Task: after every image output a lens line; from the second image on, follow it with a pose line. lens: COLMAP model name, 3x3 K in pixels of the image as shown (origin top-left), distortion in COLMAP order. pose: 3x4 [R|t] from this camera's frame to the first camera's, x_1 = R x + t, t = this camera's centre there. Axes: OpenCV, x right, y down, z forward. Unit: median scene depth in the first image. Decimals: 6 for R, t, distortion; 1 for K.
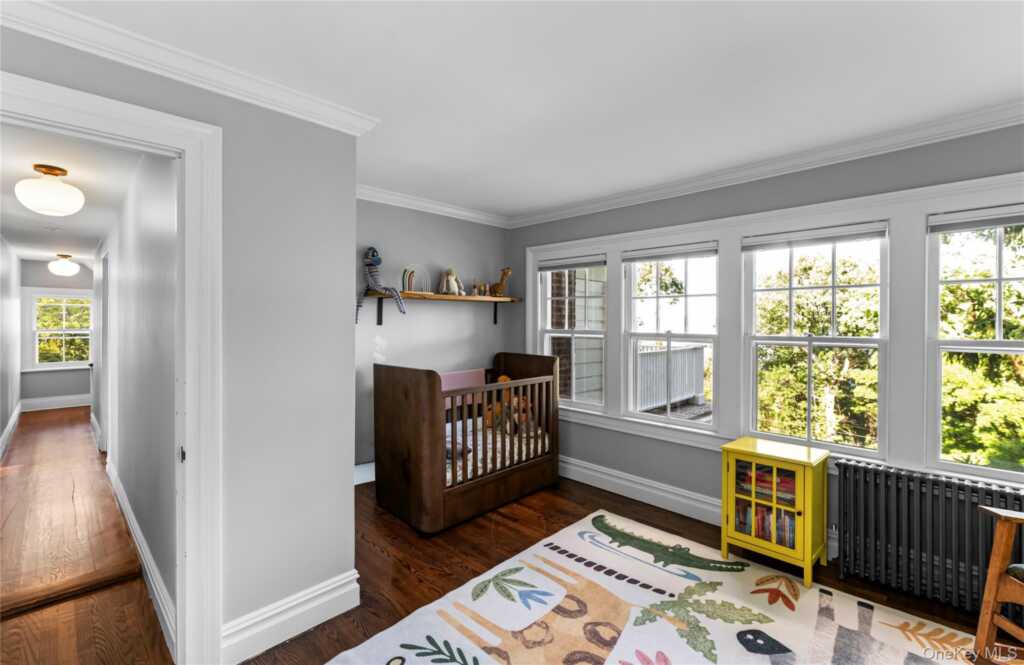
lens RADIAL K [[439.9, 0, 515.2], [0, 439.9, 323.6], [0, 0, 1]] dist [0.000857, -0.000072]
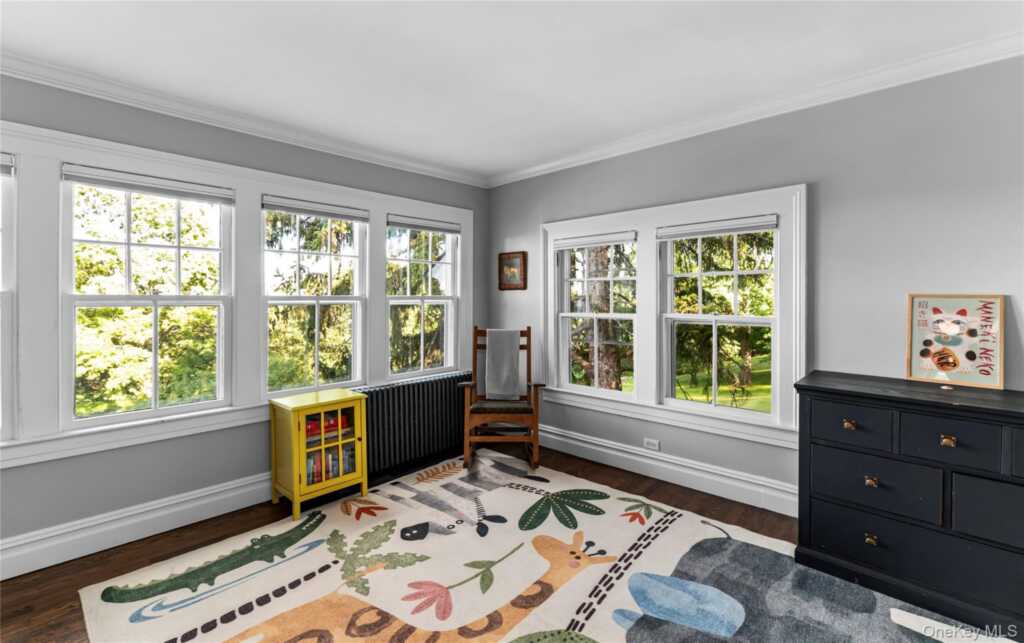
lens RADIAL K [[457.4, 0, 514.6], [0, 457.4, 325.8], [0, 0, 1]] dist [0.002944, 0.000016]
pose [[-0.030728, -0.068225, 0.997197, -0.547898], [0.000643, 0.997666, 0.068276, 0.038348], [-0.999528, 0.002739, -0.030613, 0.582053]]
